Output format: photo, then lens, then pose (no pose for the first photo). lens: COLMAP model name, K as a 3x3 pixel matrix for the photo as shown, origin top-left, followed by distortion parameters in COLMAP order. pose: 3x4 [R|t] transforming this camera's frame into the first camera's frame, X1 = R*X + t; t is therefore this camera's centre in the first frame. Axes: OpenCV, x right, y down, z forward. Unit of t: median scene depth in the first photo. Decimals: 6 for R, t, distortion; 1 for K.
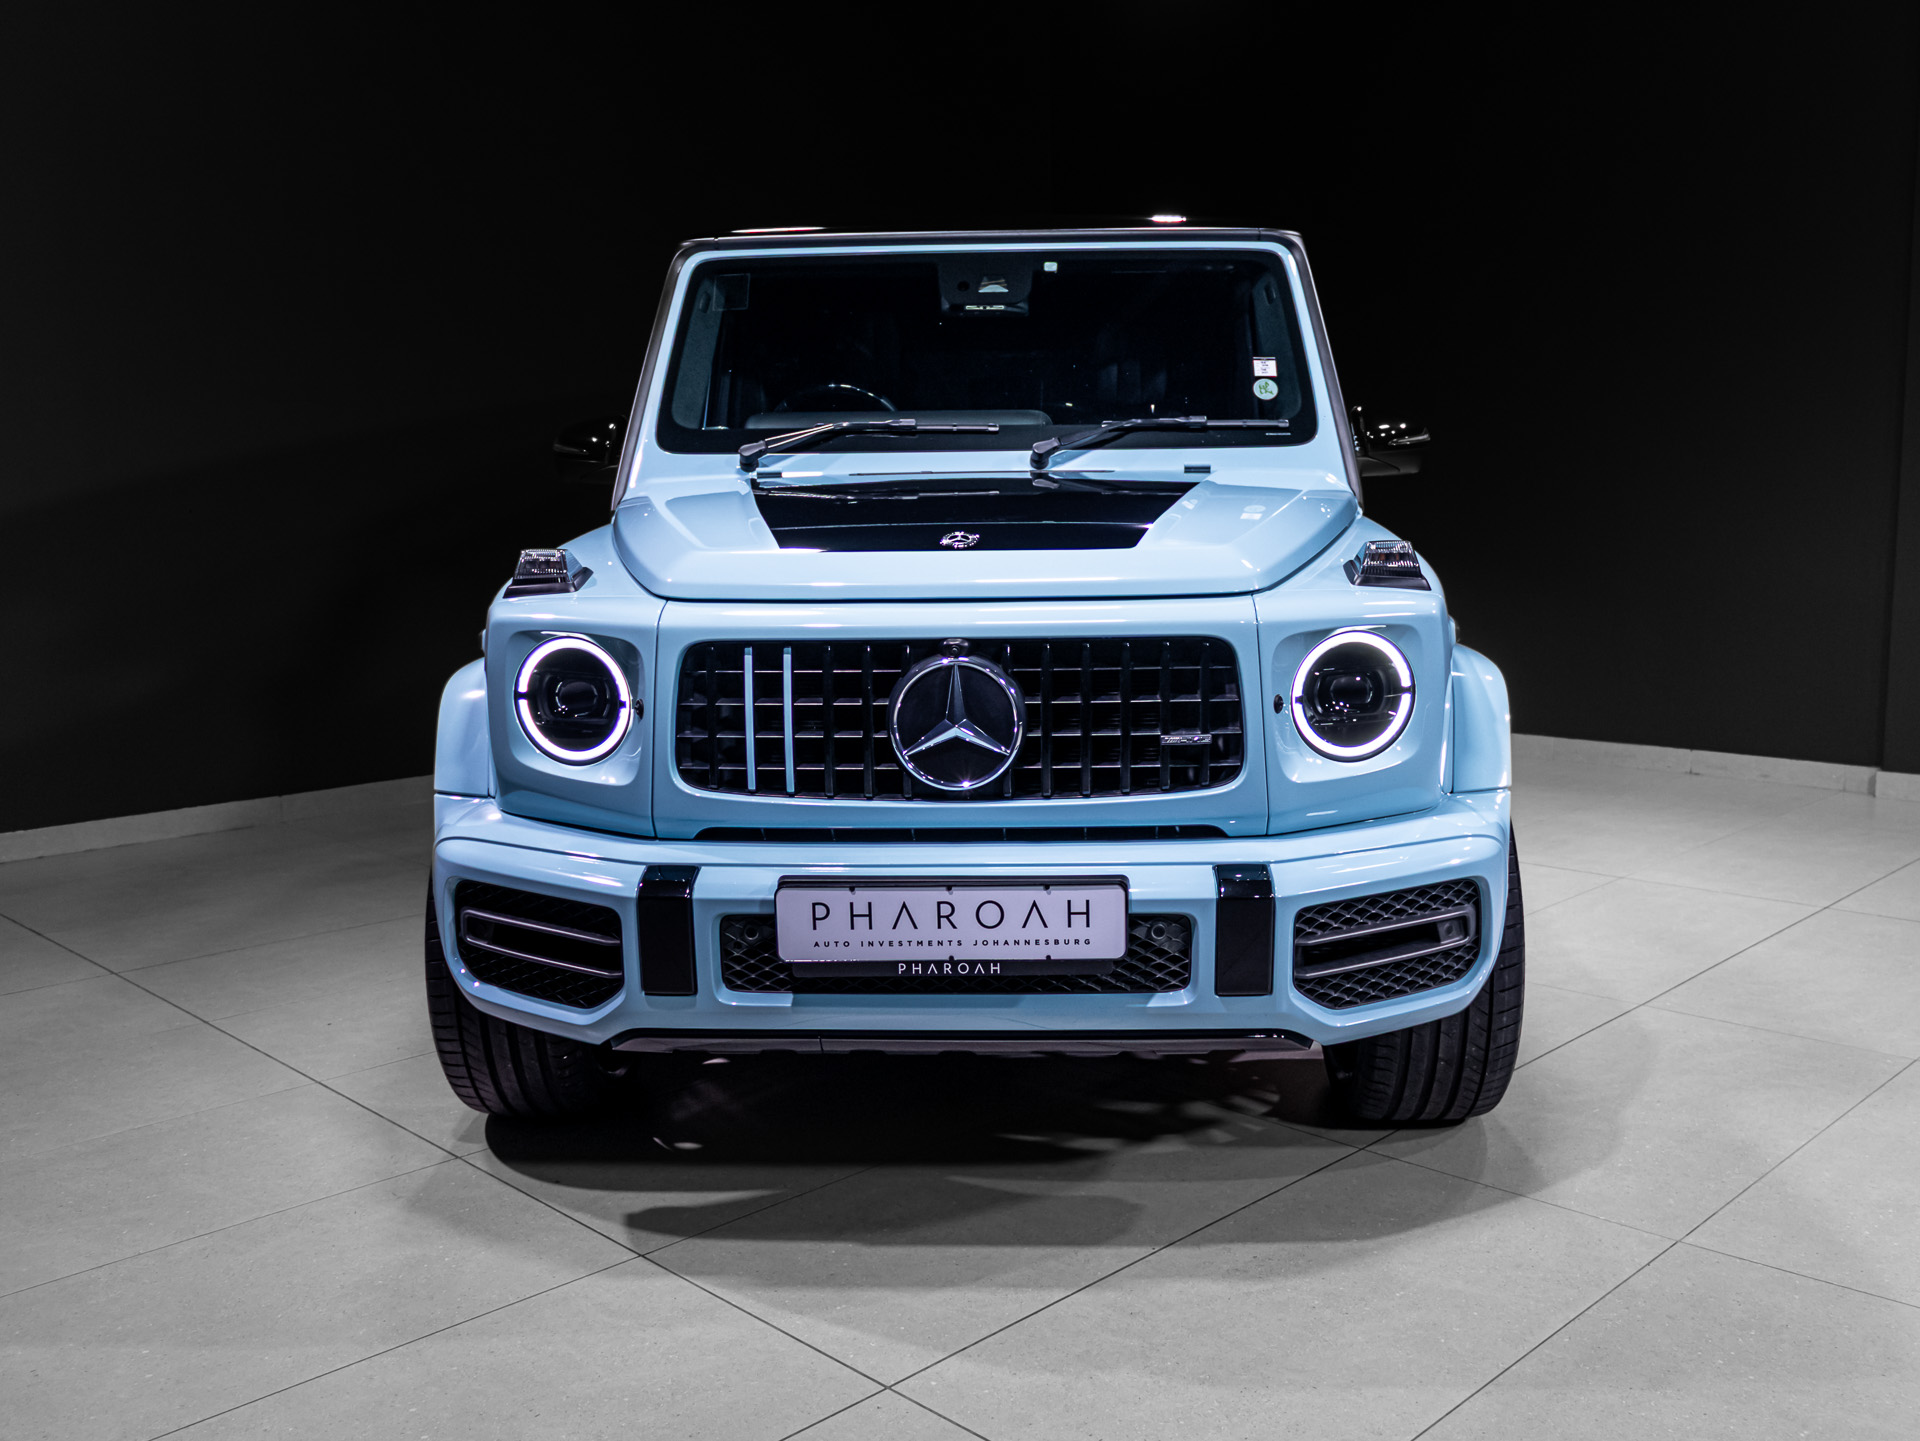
lens RADIAL K [[1756.8, 0, 968.7], [0, 1756.8, 726.1], [0, 0, 1]] dist [-0.004809, -0.009690]
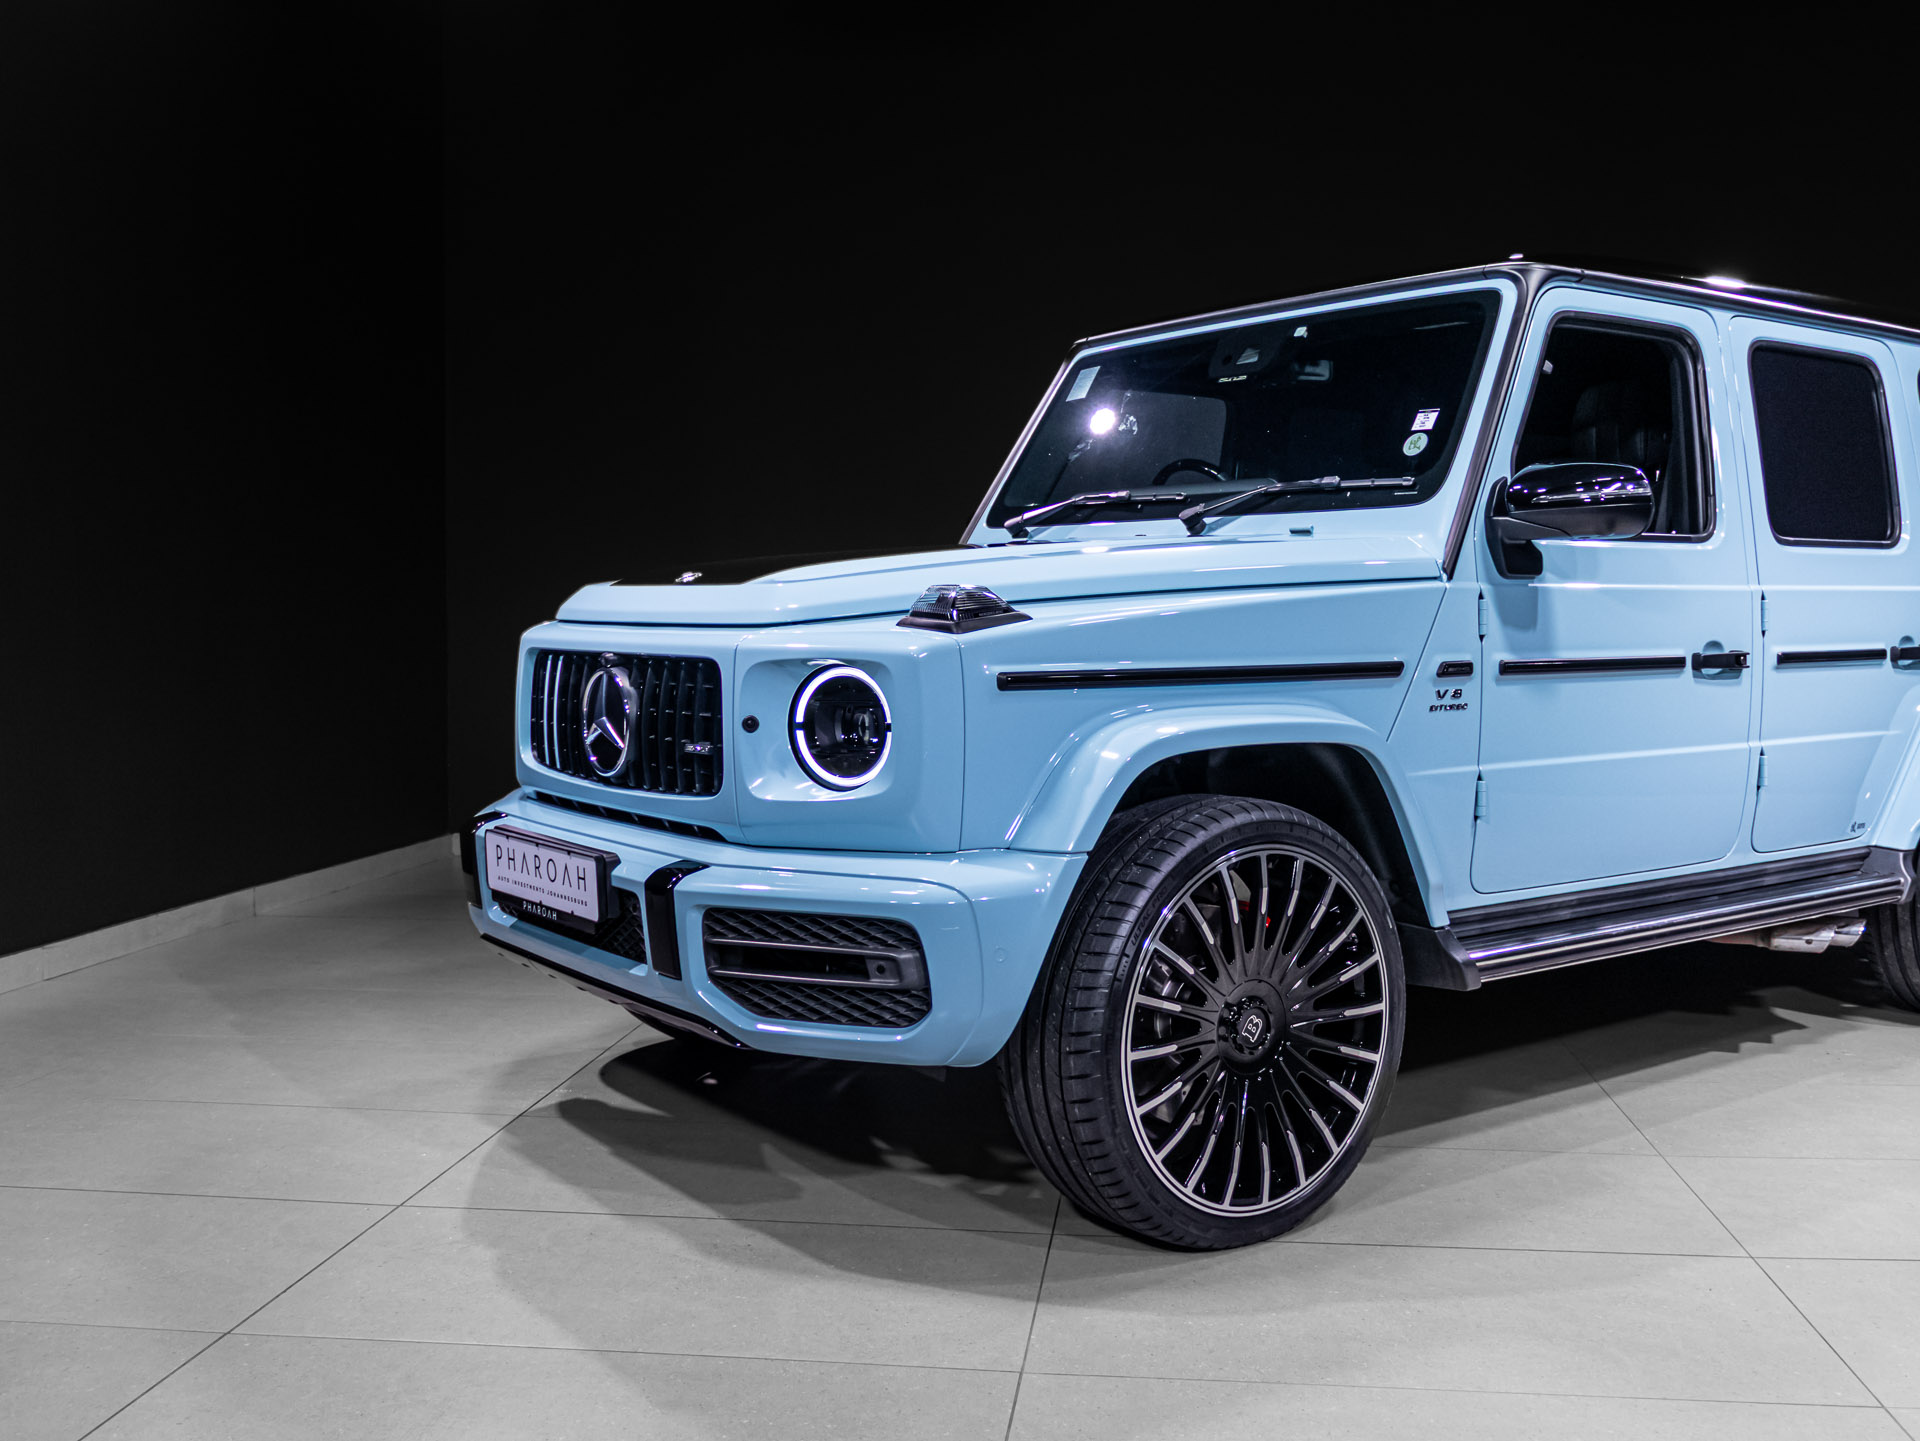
lens RADIAL K [[1836.0, 0, 994.6], [0, 1836.0, 723.6], [0, 0, 1]] dist [-0.011419, -0.014472]
pose [[0.626957, 0.066071, -0.776247, 1.152363], [-0.126100, 0.991864, -0.017425, -0.011909], [0.768781, 0.108810, 0.630188, 0.395407]]
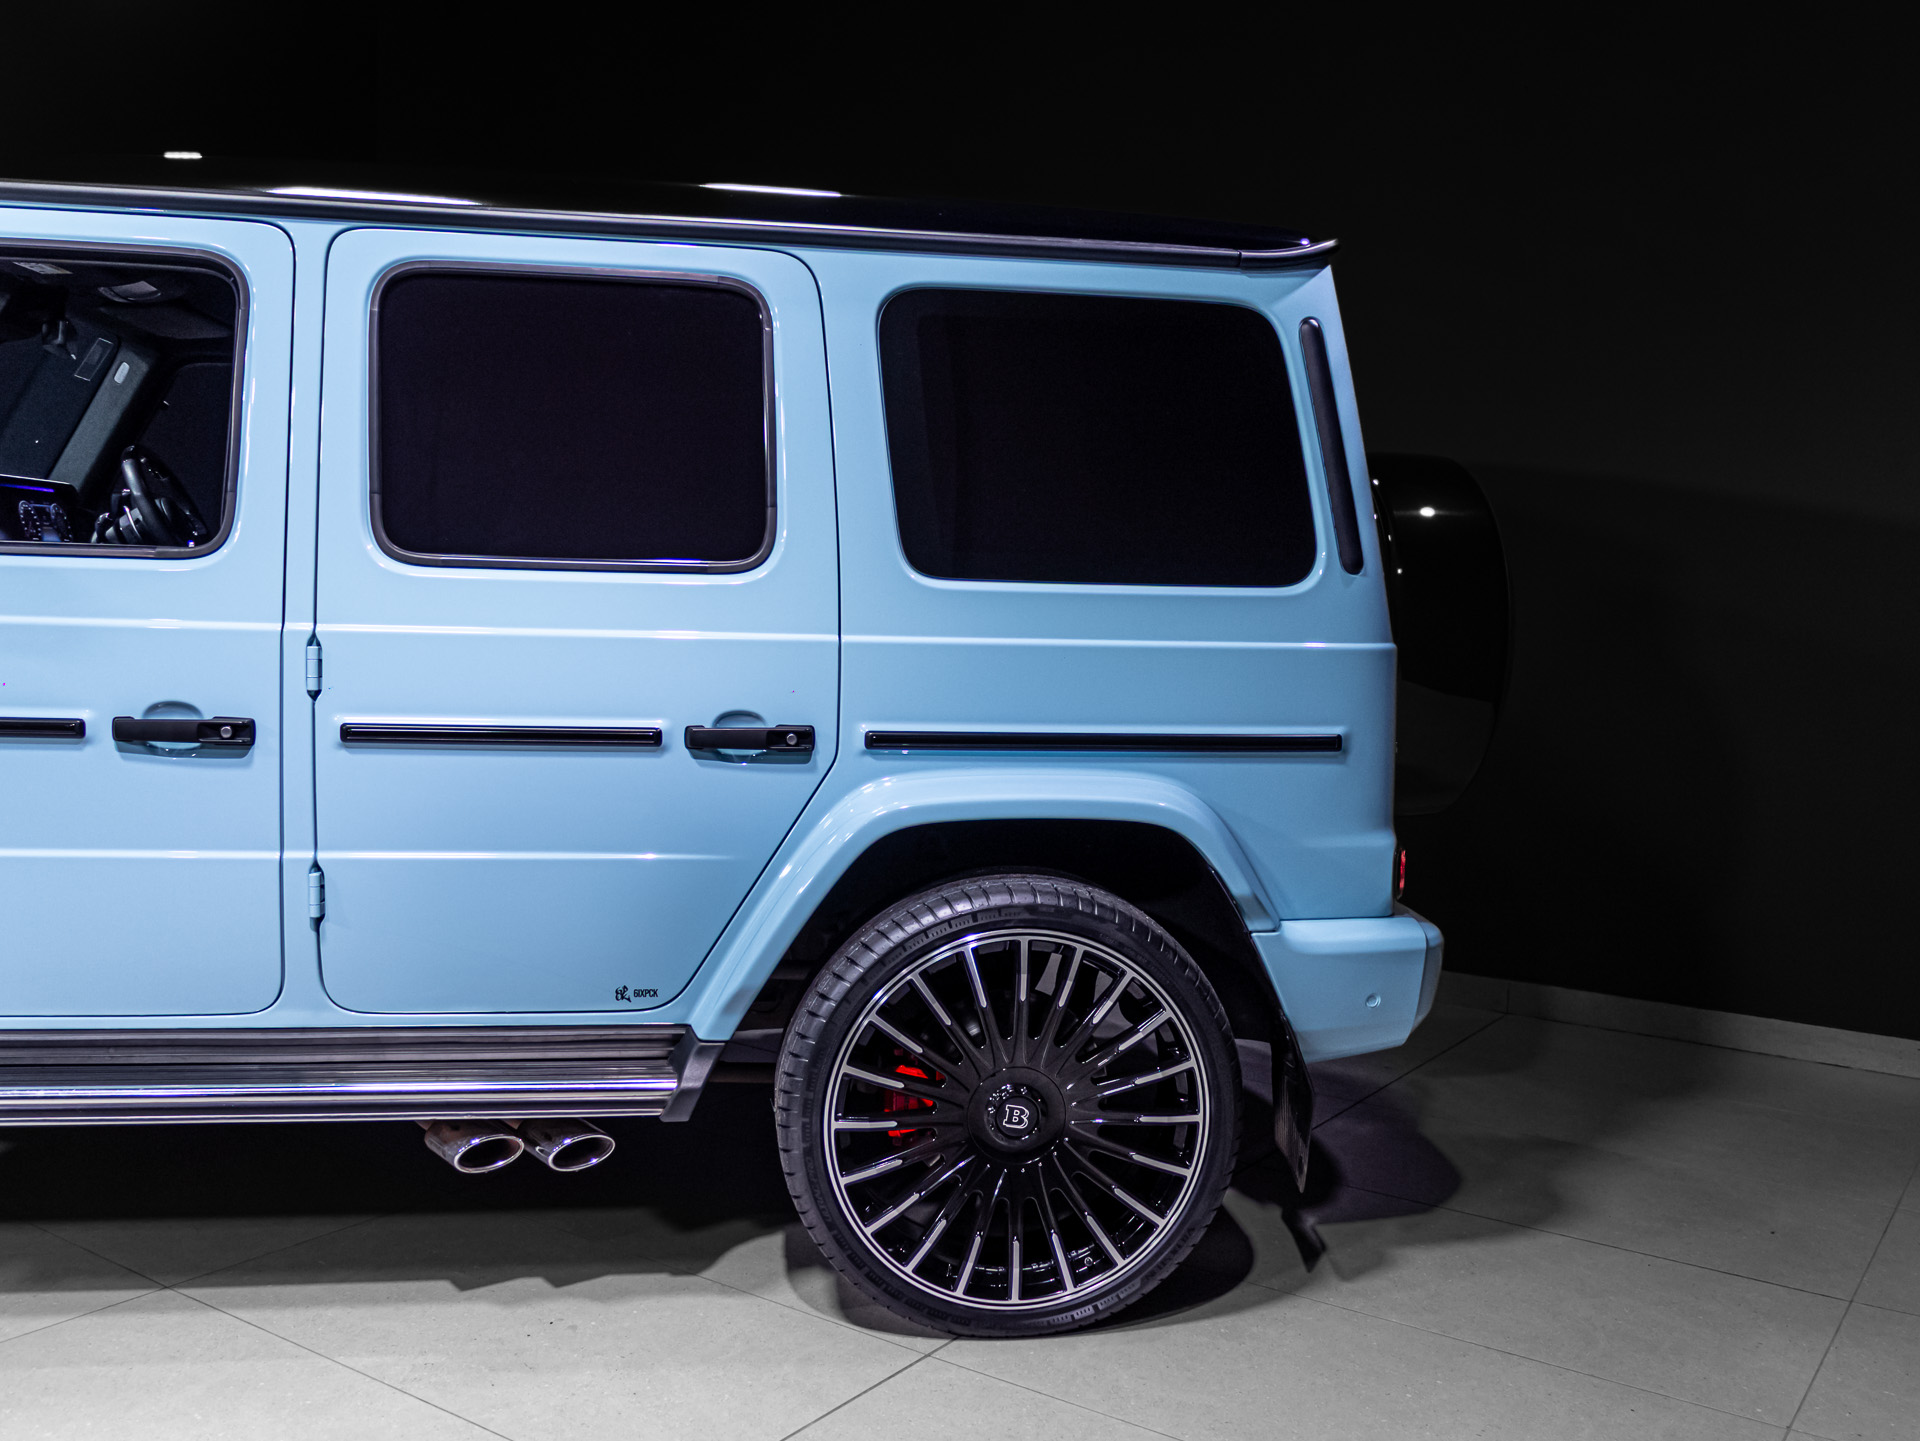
lens RADIAL K [[1756.8, 0, 968.7], [0, 1756.8, 726.1], [0, 0, 1]] dist [-0.004809, -0.009690]
pose [[0.177091, 0.109082, -0.978131, 1.413357], [-0.180423, 0.980595, 0.076691, -0.327442], [0.967515, 0.162896, 0.193336, 2.051793]]
